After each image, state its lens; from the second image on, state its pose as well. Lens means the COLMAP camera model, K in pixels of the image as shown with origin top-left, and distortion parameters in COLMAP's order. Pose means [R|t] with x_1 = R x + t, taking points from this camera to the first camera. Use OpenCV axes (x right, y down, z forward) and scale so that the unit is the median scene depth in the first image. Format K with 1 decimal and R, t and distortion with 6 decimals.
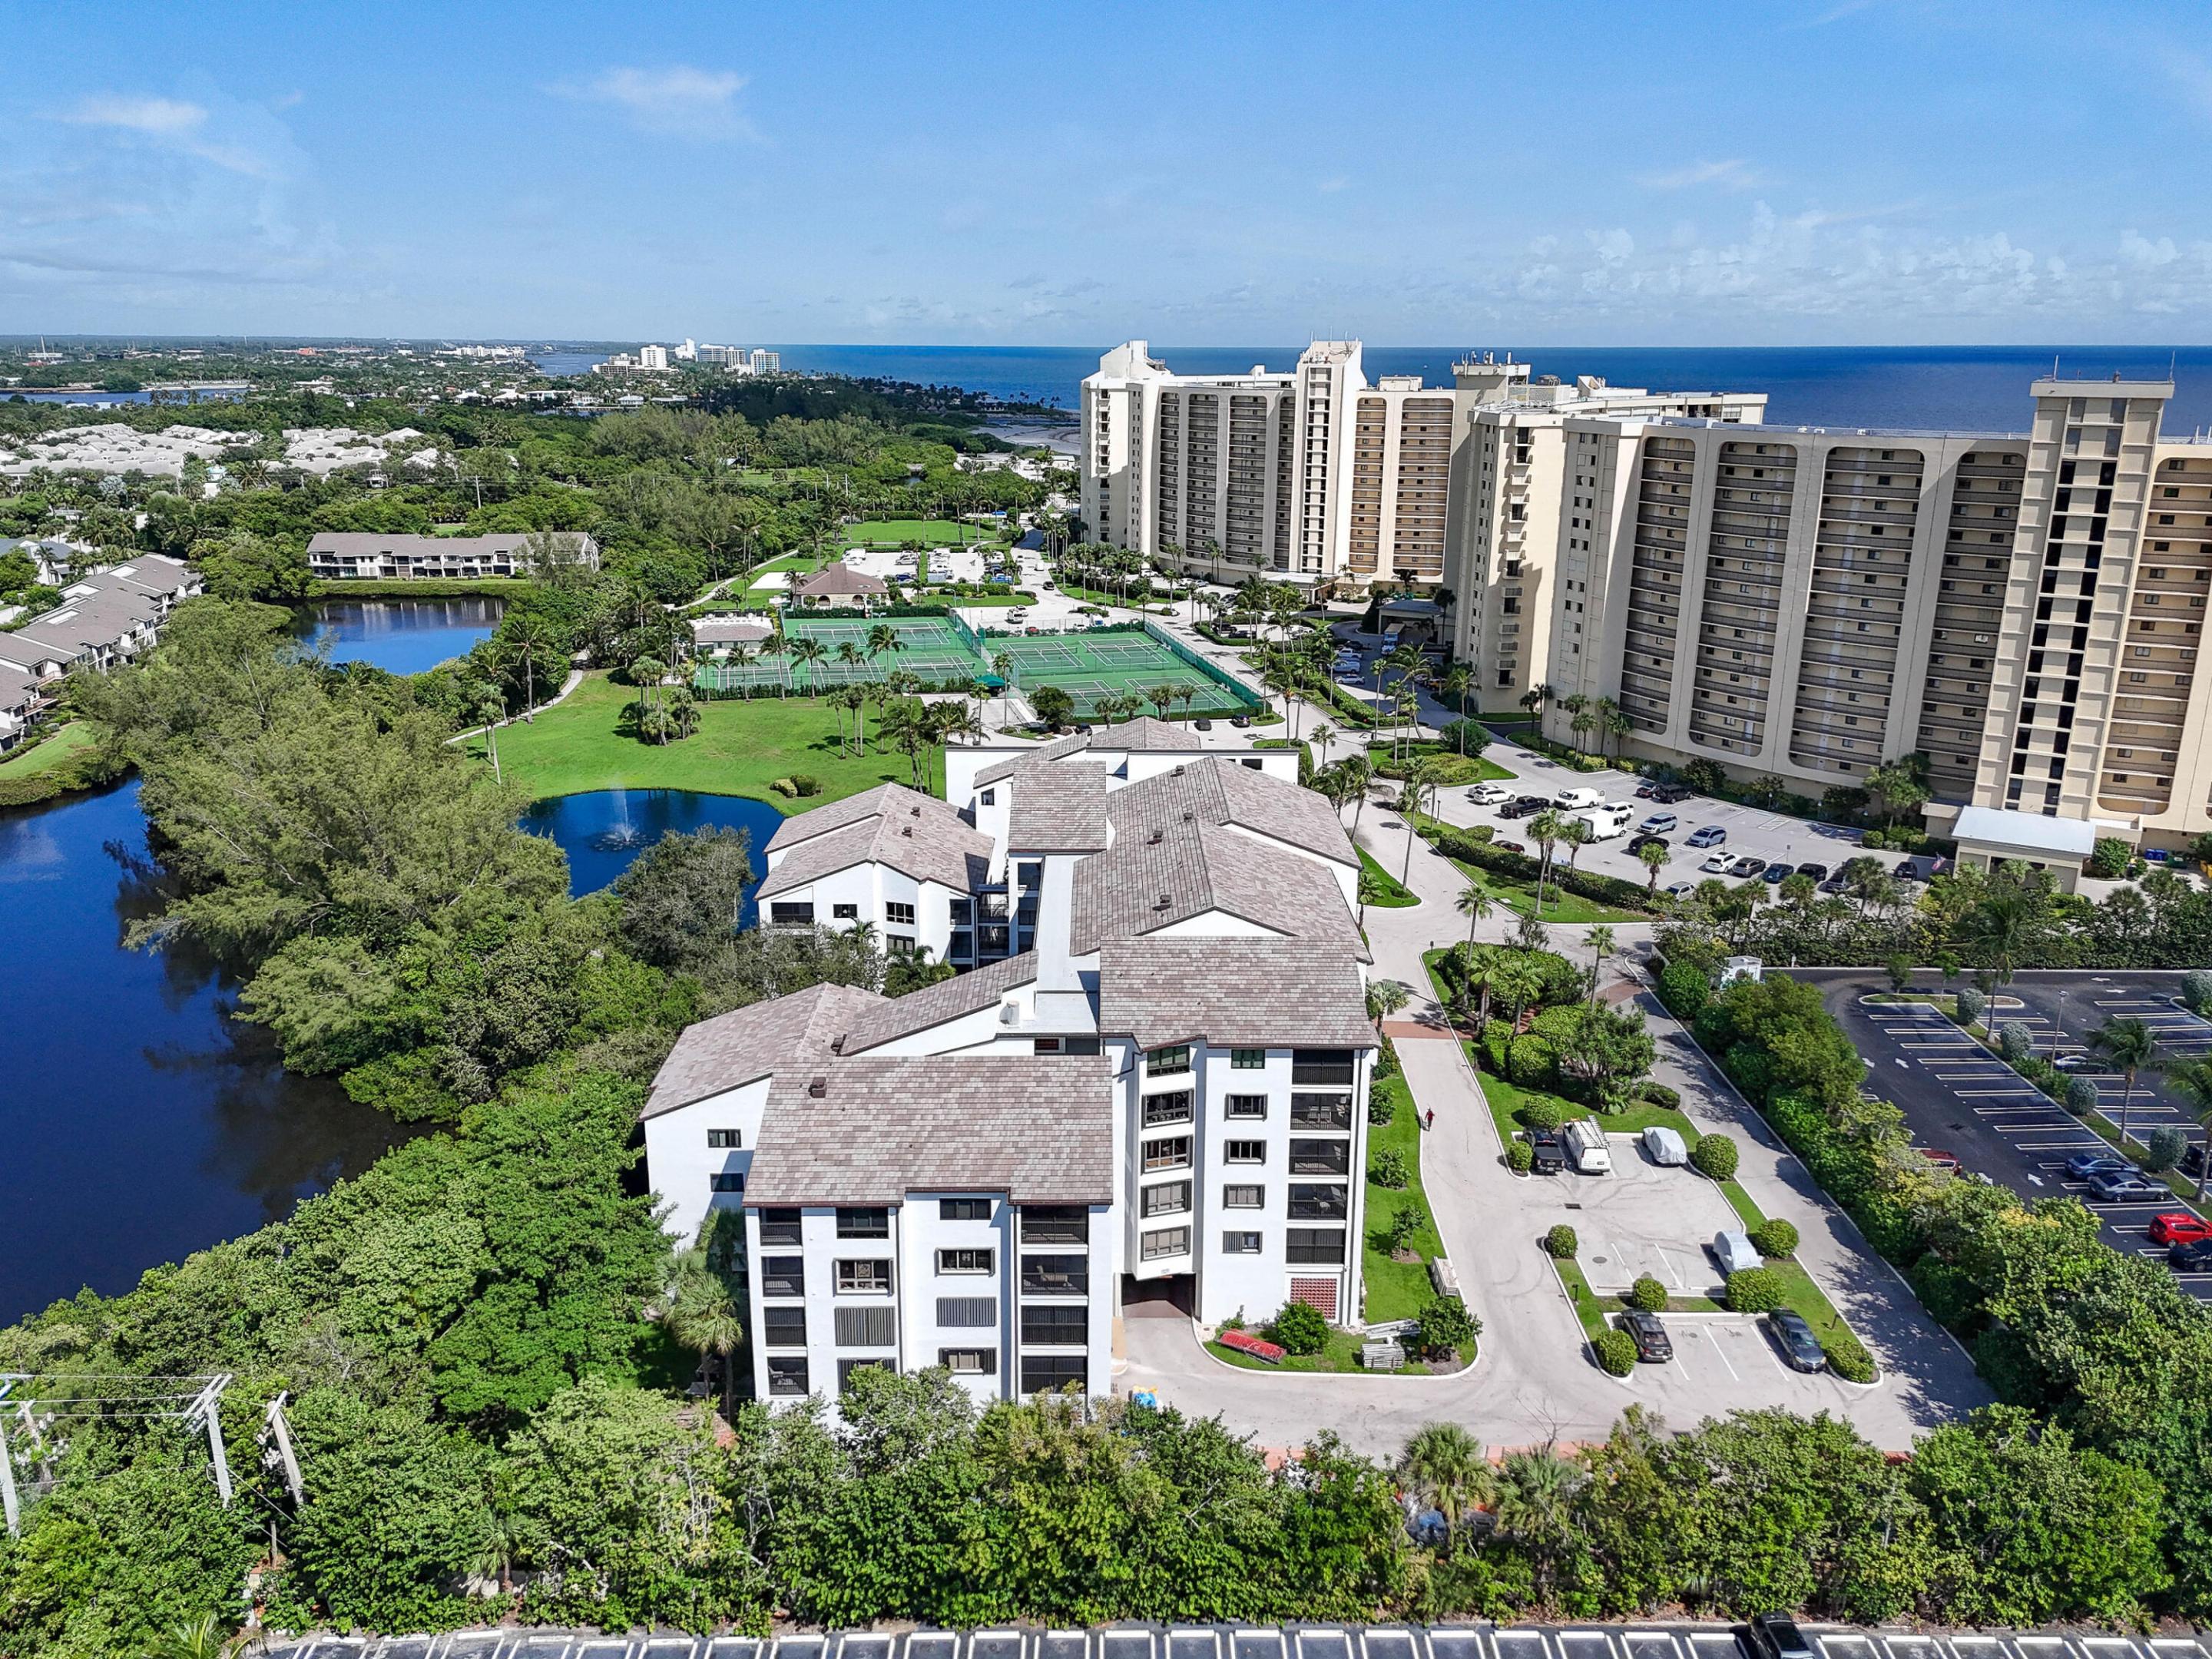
lens RADIAL K [[1633.6, 0, 1108.6], [0, 1633.6, 810.8], [0, 0, 1]] dist [0.104535, -0.118113]
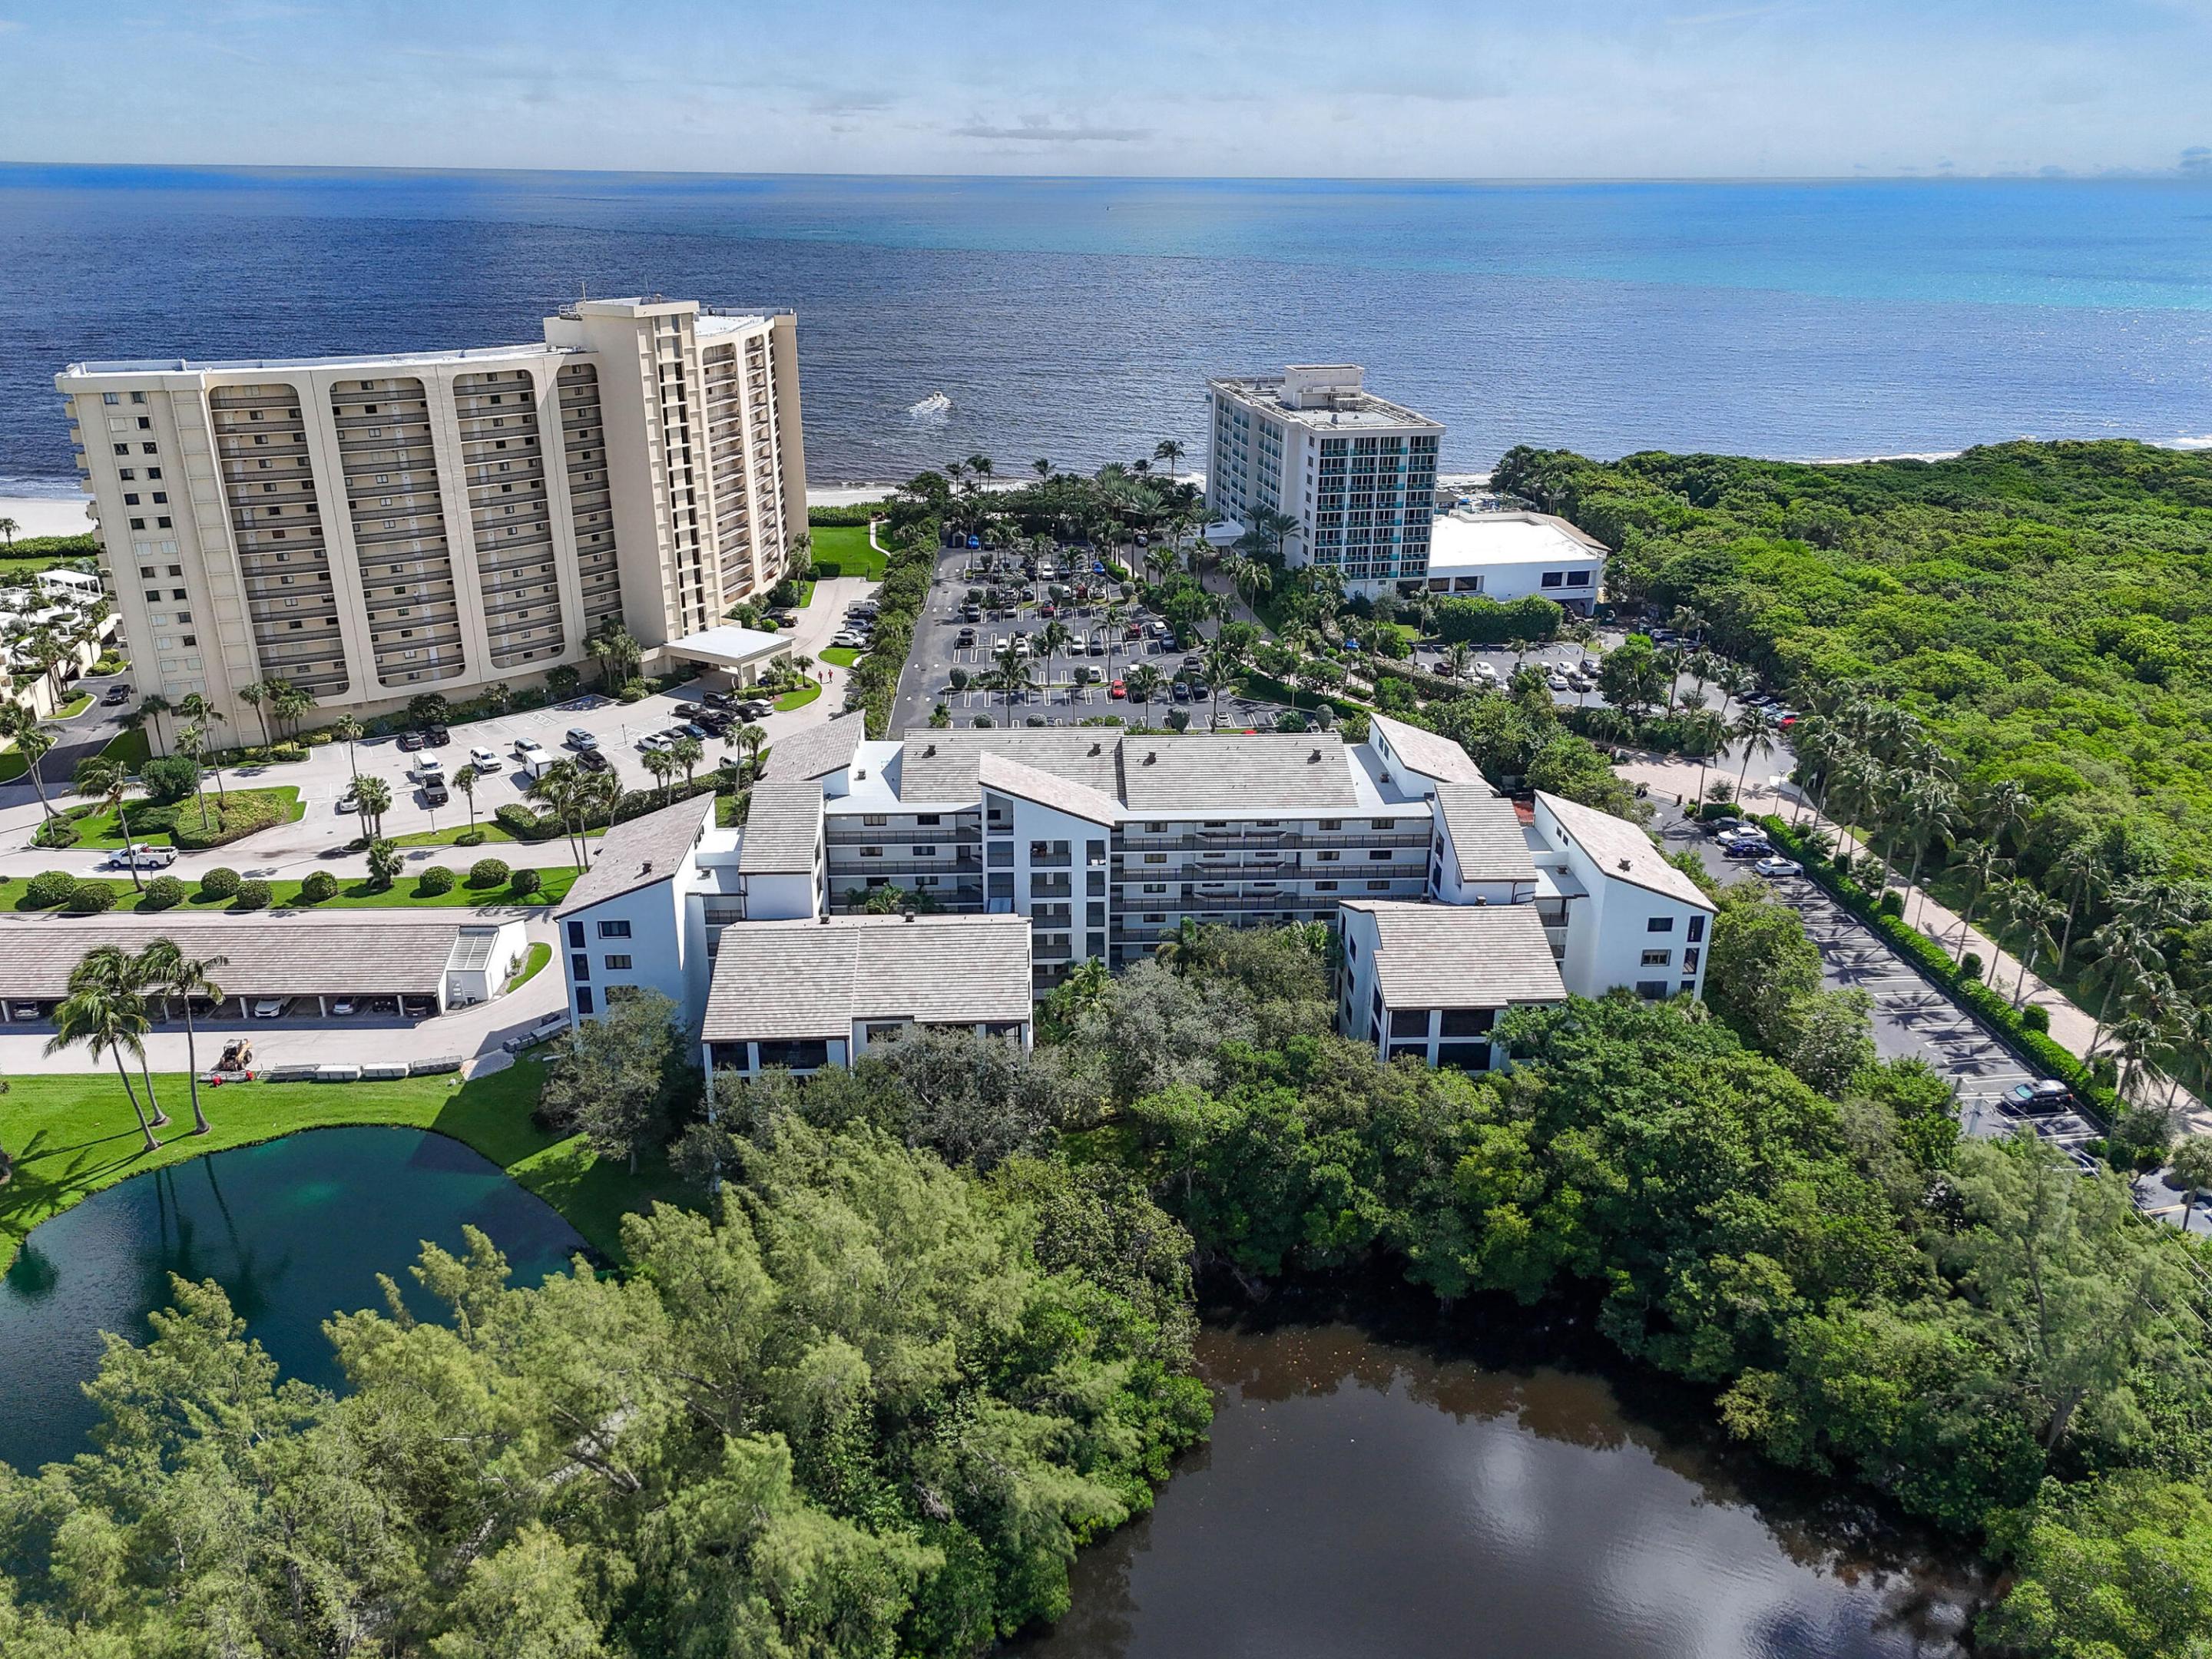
lens RADIAL K [[1633.6, 0, 1108.6], [0, 1633.6, 810.8], [0, 0, 1]] dist [0.104535, -0.118113]
pose [[-0.042703, -0.365202, 0.929948, -0.986232], [0.269496, 0.892085, 0.362708, -0.349953], [-0.962054, 0.266106, 0.060326, 0.867095]]
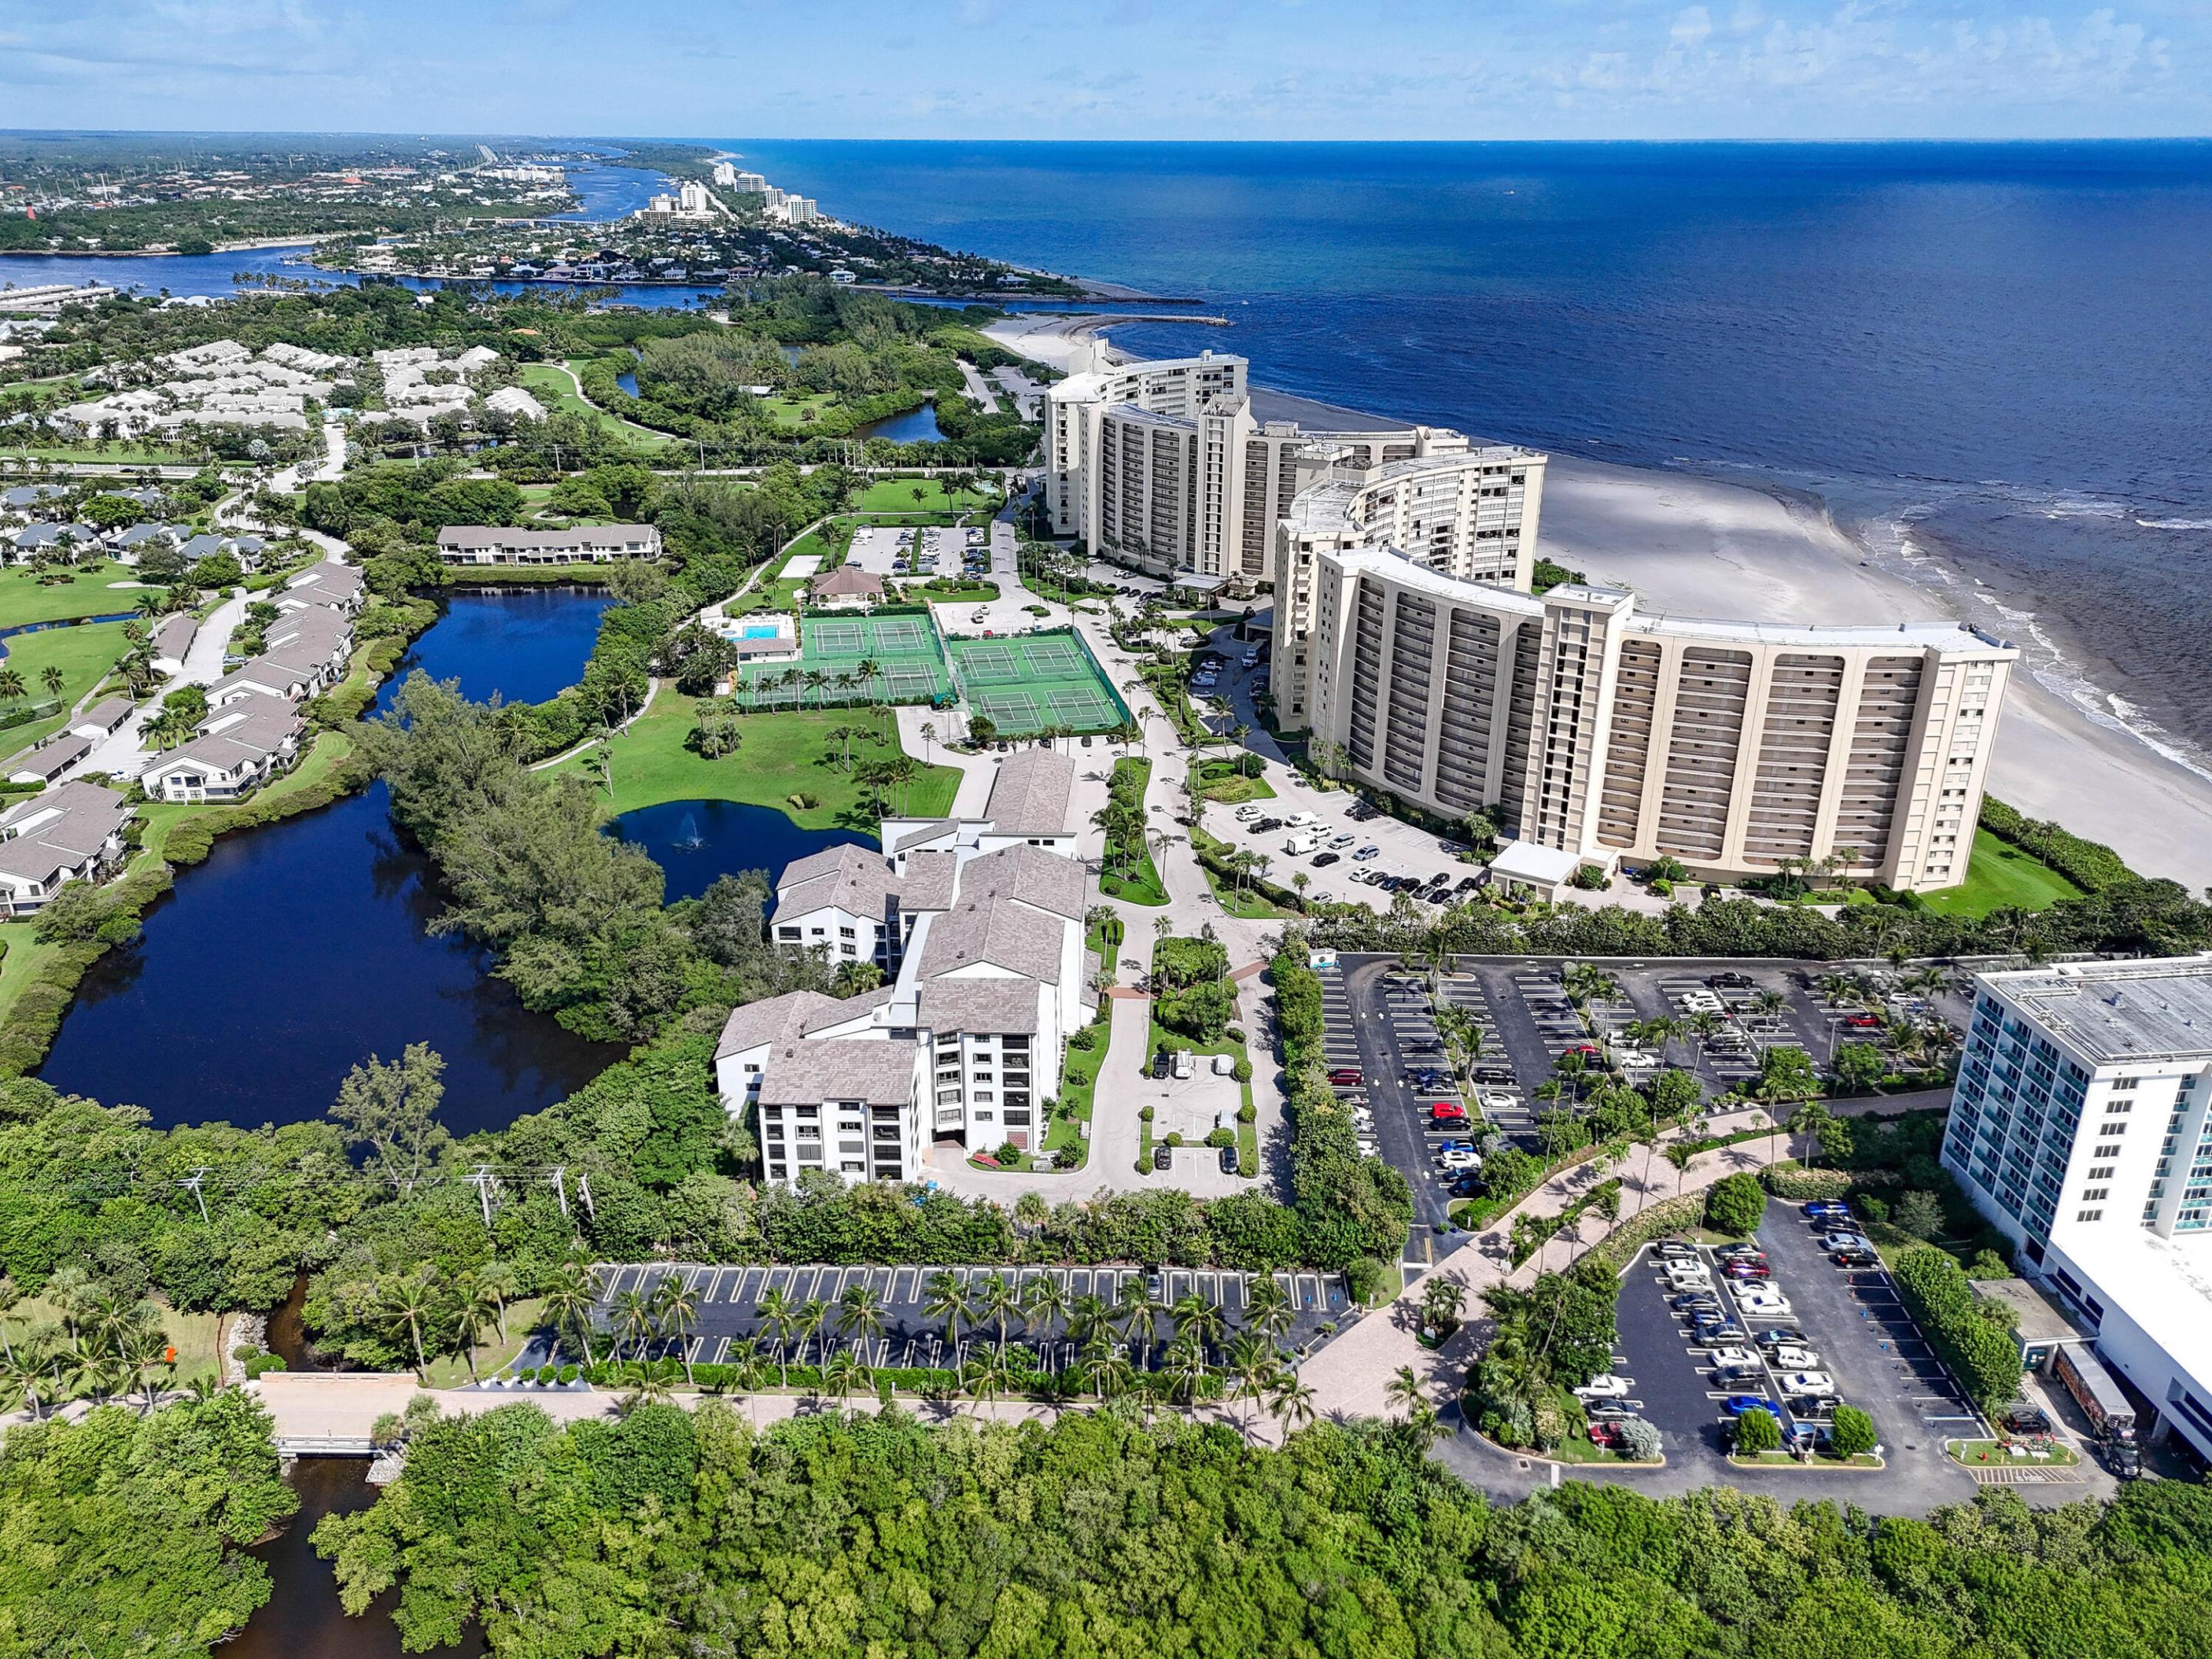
lens RADIAL K [[1633.6, 0, 1108.6], [0, 1633.6, 810.8], [0, 0, 1]] dist [0.104535, -0.118113]
pose [[0.999568, 0.009757, -0.027718, 0.220880], [-0.006600, 0.993711, 0.111780, -0.286637], [0.028634, -0.111549, 0.993346, -0.831937]]
